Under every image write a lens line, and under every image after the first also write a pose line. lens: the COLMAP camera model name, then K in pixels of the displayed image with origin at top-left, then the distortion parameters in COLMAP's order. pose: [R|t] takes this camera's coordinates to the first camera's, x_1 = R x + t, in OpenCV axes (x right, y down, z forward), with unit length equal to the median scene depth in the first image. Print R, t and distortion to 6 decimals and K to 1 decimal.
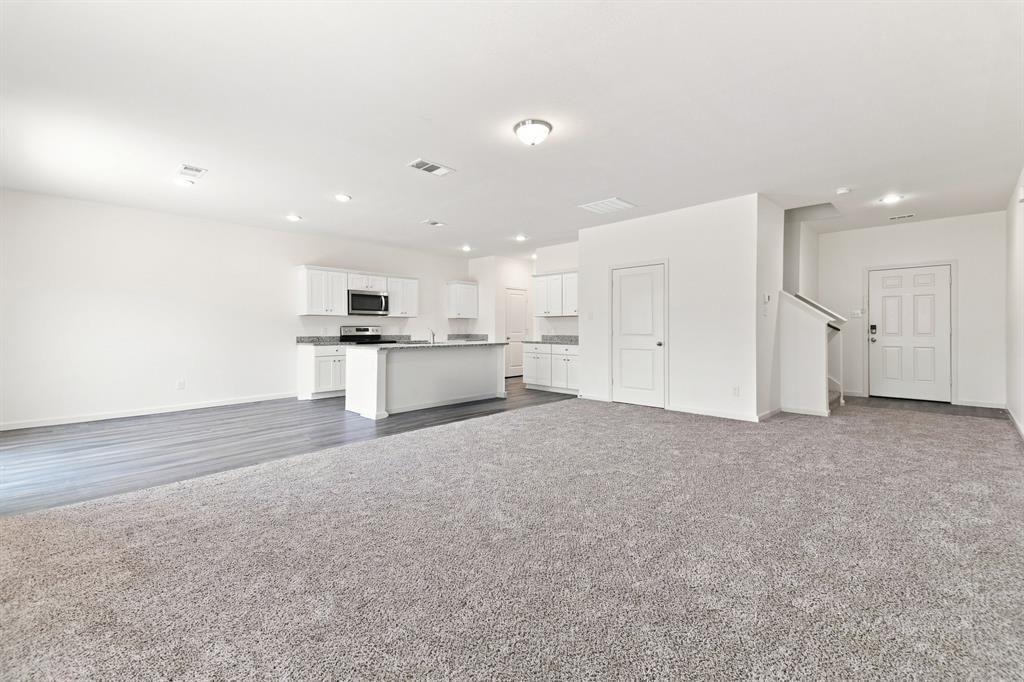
lens RADIAL K [[462.3, 0, 540.2], [0, 462.3, 318.3], [0, 0, 1]] dist [0.038381, -0.000664]
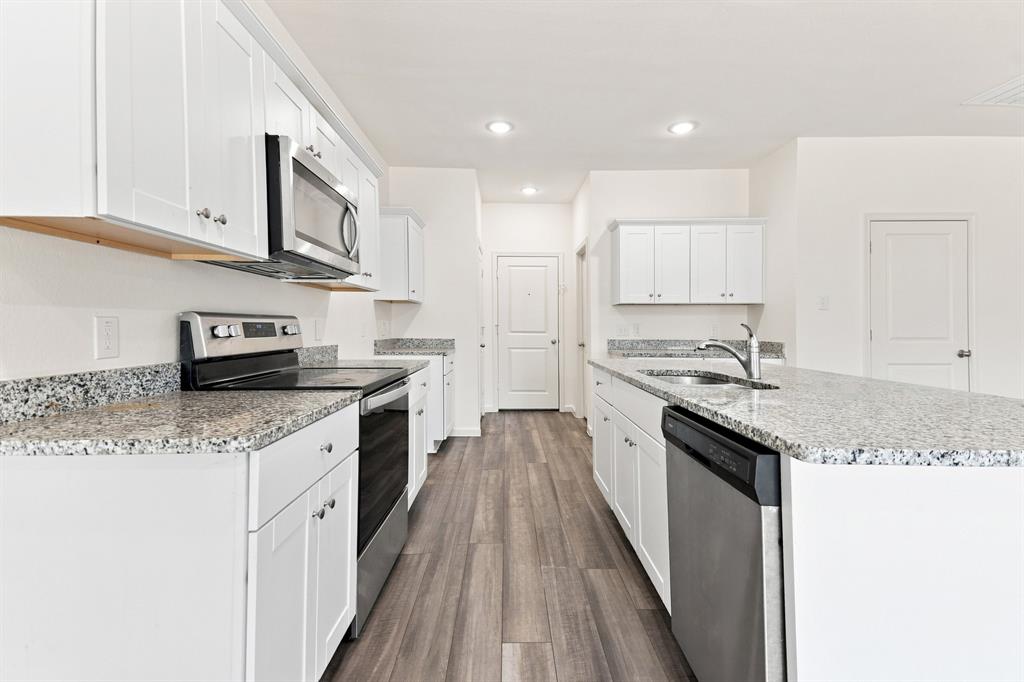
lens RADIAL K [[462.3, 0, 540.2], [0, 462.3, 318.3], [0, 0, 1]] dist [0.038381, -0.000664]
pose [[0.741931, 0.015123, 0.670306, -0.434178], [-0.018212, 0.999831, -0.002399, 0.016572], [-0.670229, -0.010428, 0.742081, 0.716853]]
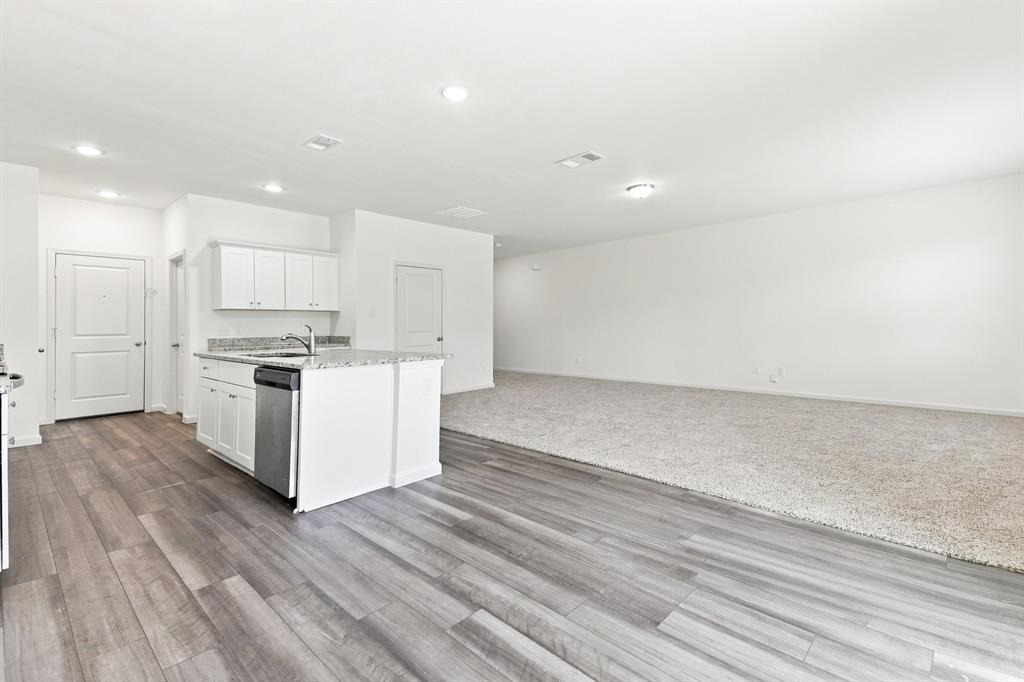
lens RADIAL K [[462.3, 0, 540.2], [0, 462.3, 318.3], [0, 0, 1]] dist [0.038381, -0.000664]
pose [[0.057137, 0.016547, 0.998229, -0.648453], [-0.011499, 0.999807, -0.015915, 0.015181], [-0.998300, -0.010569, 0.057316, 0.561721]]
